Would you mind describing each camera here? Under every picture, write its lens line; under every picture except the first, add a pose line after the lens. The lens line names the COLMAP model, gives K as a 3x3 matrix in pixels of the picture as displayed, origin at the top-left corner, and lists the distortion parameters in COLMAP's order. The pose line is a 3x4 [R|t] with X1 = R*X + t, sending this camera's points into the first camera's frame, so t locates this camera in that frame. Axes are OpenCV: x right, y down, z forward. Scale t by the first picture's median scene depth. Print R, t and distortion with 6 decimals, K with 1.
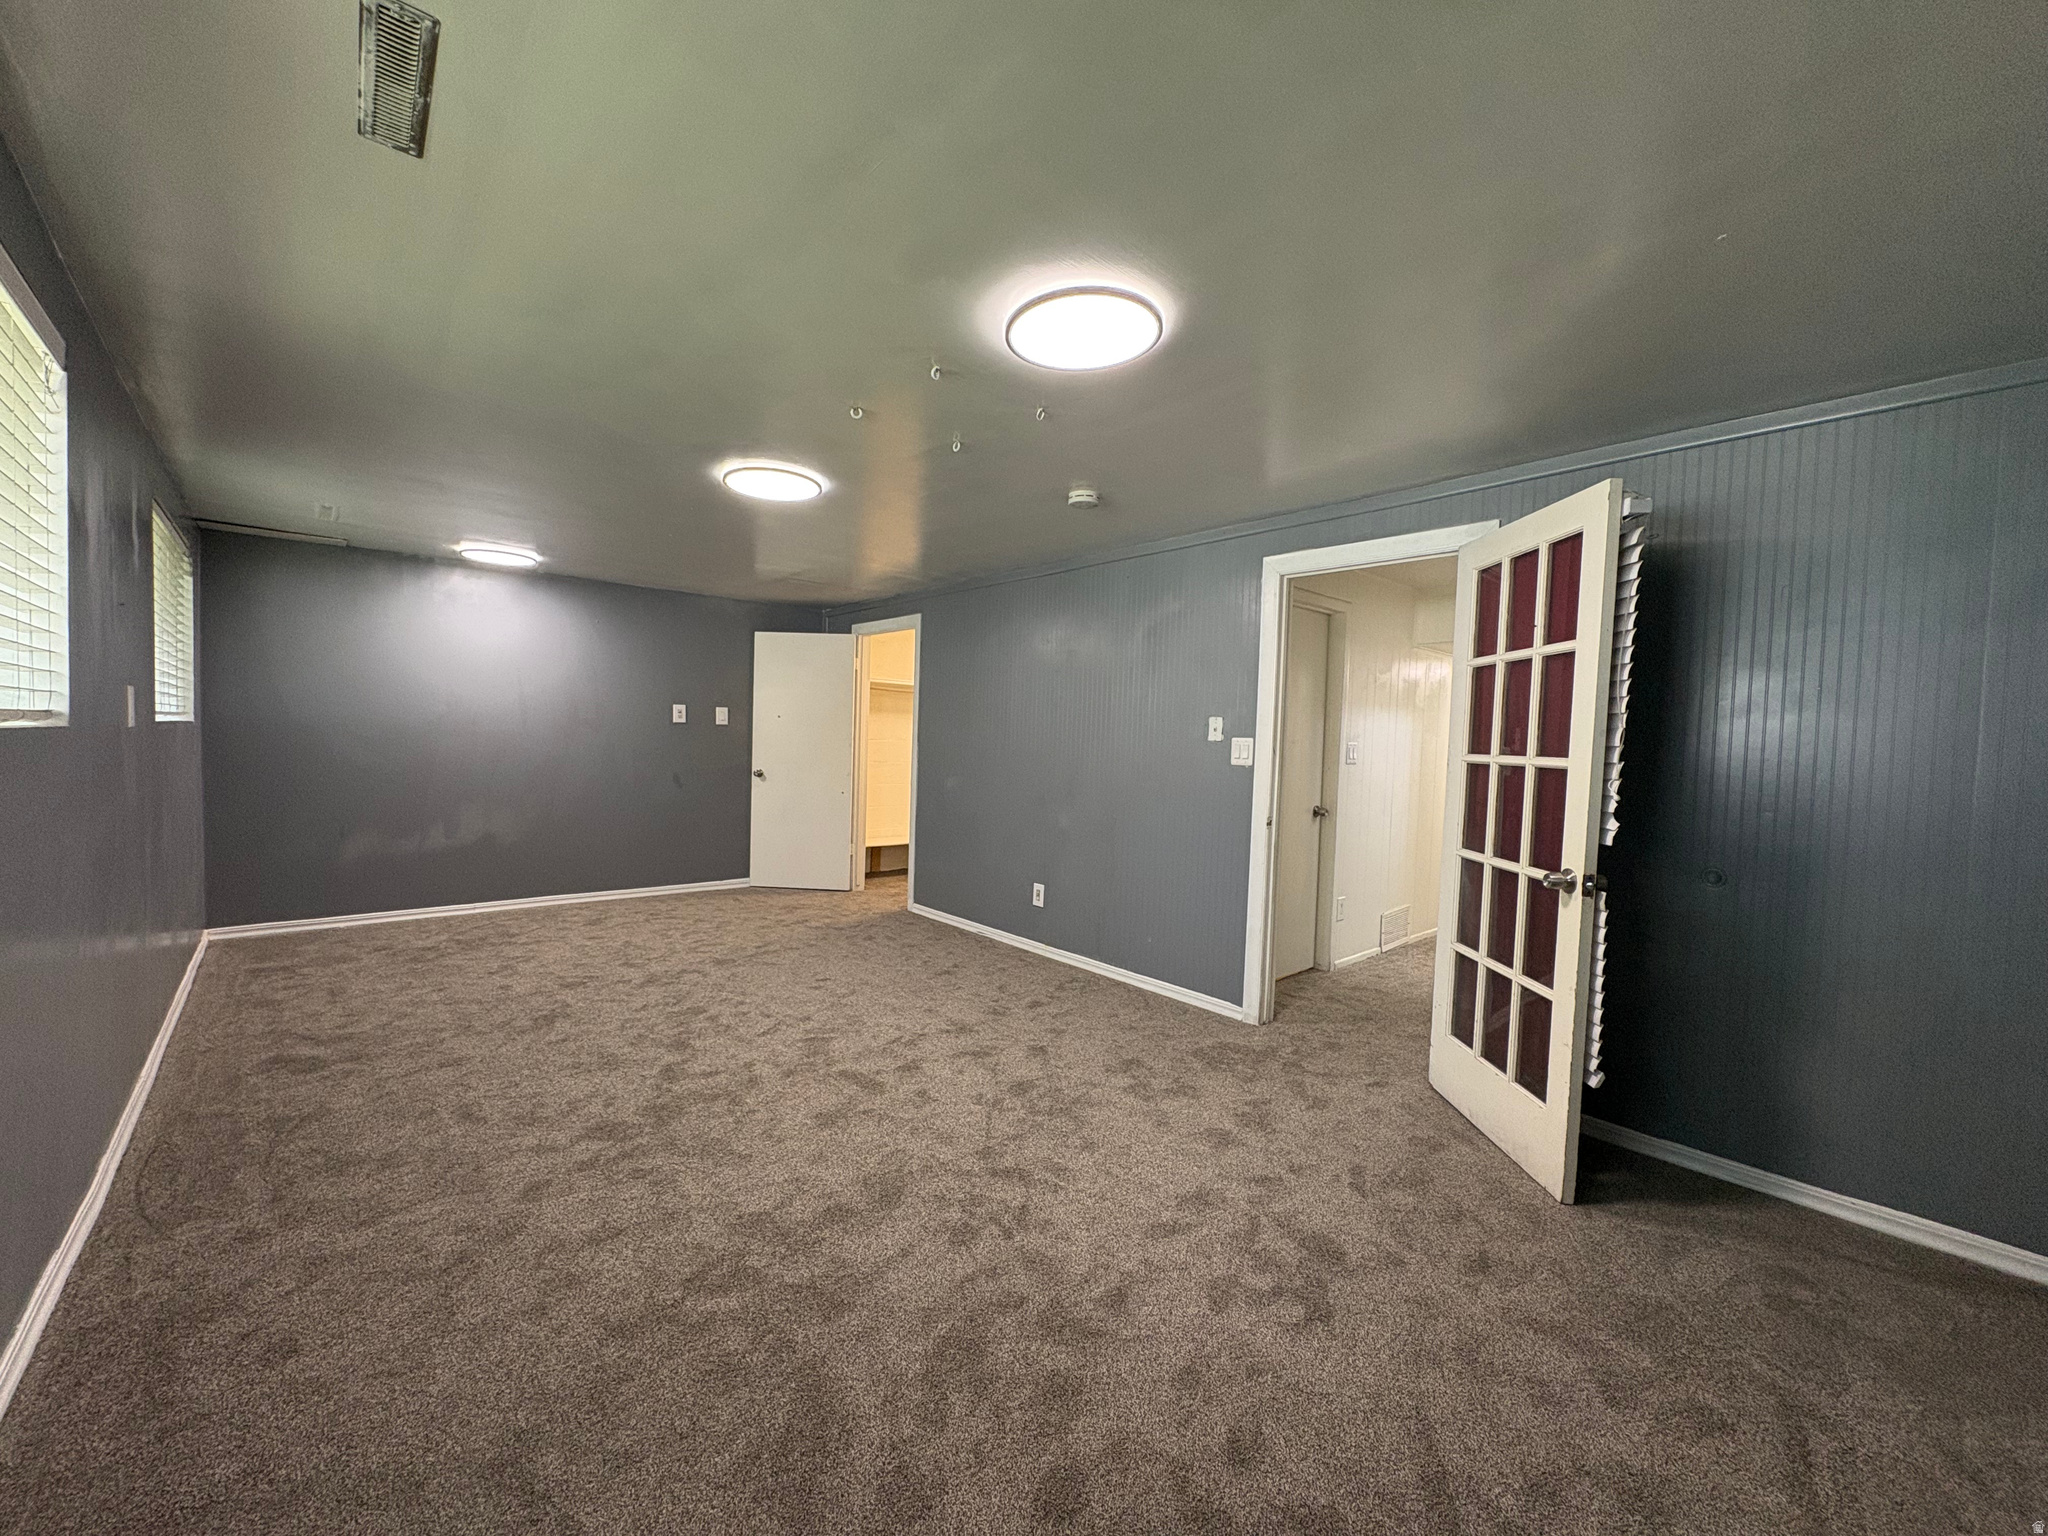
lens RADIAL K [[816.8, 0, 1018.2], [0, 816.8, 773.8], [0, 0, 1]] dist [0.000187, 0.000507]
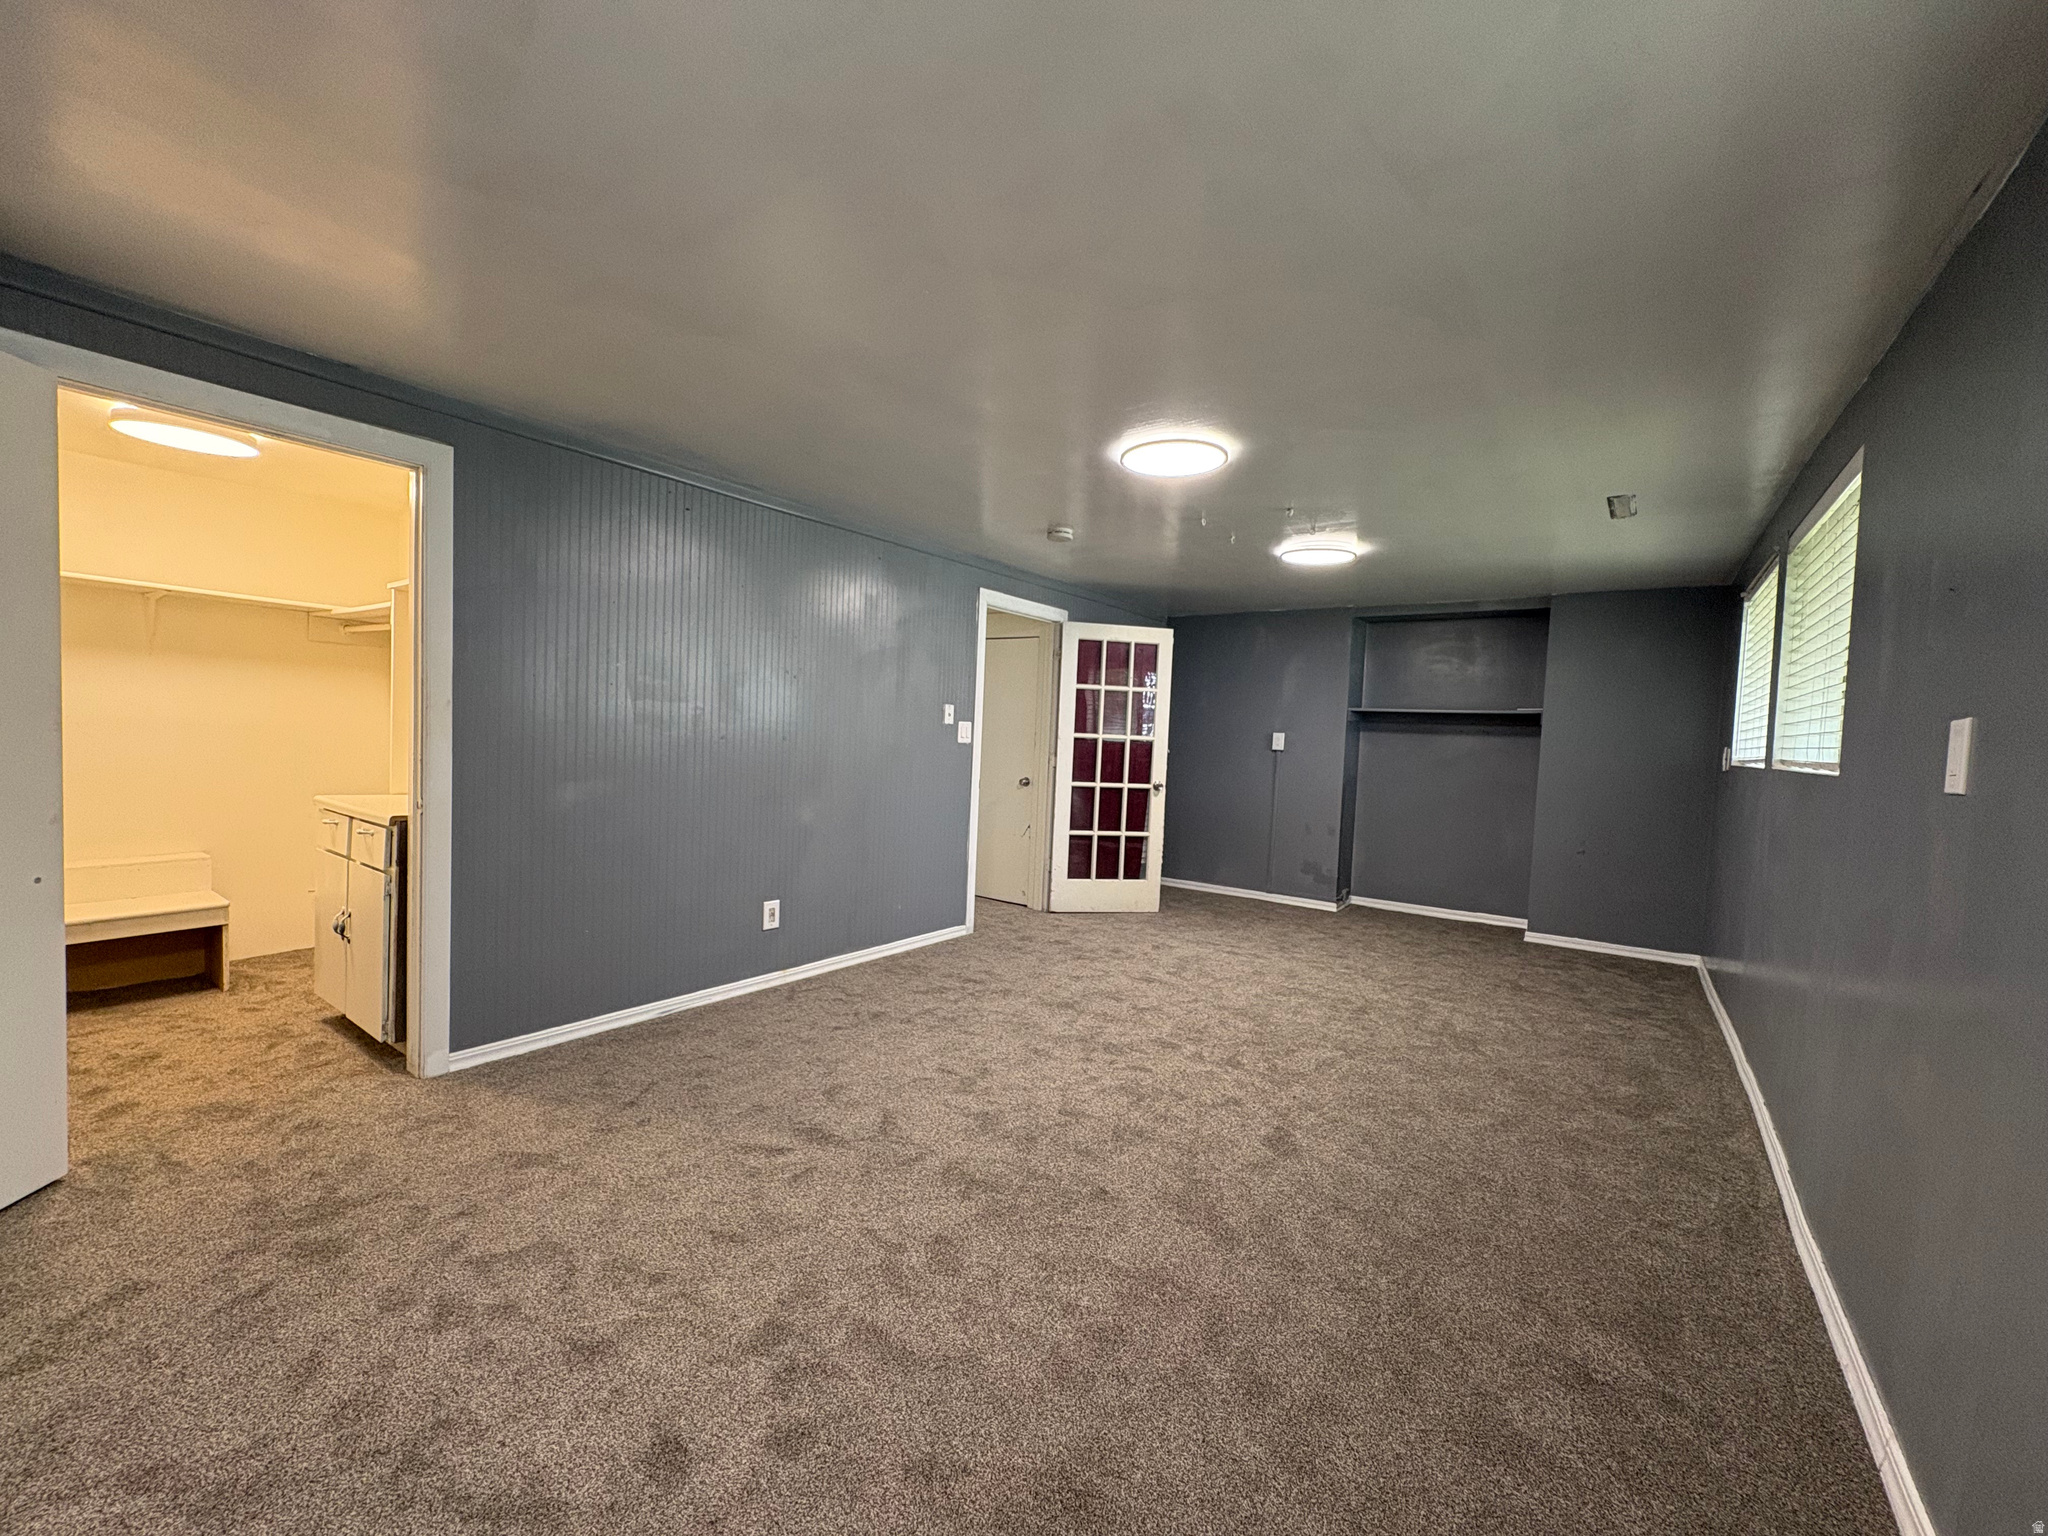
lens RADIAL K [[816.8, 0, 1029.0], [0, 816.8, 765.7], [0, 0, 1]] dist [0.000187, 0.000507]
pose [[-0.221027, -0.080422, 0.971946, -1.012310], [-0.004186, 0.996663, 0.081515, -0.080289], [-0.975259, 0.013948, -0.220627, 1.180401]]
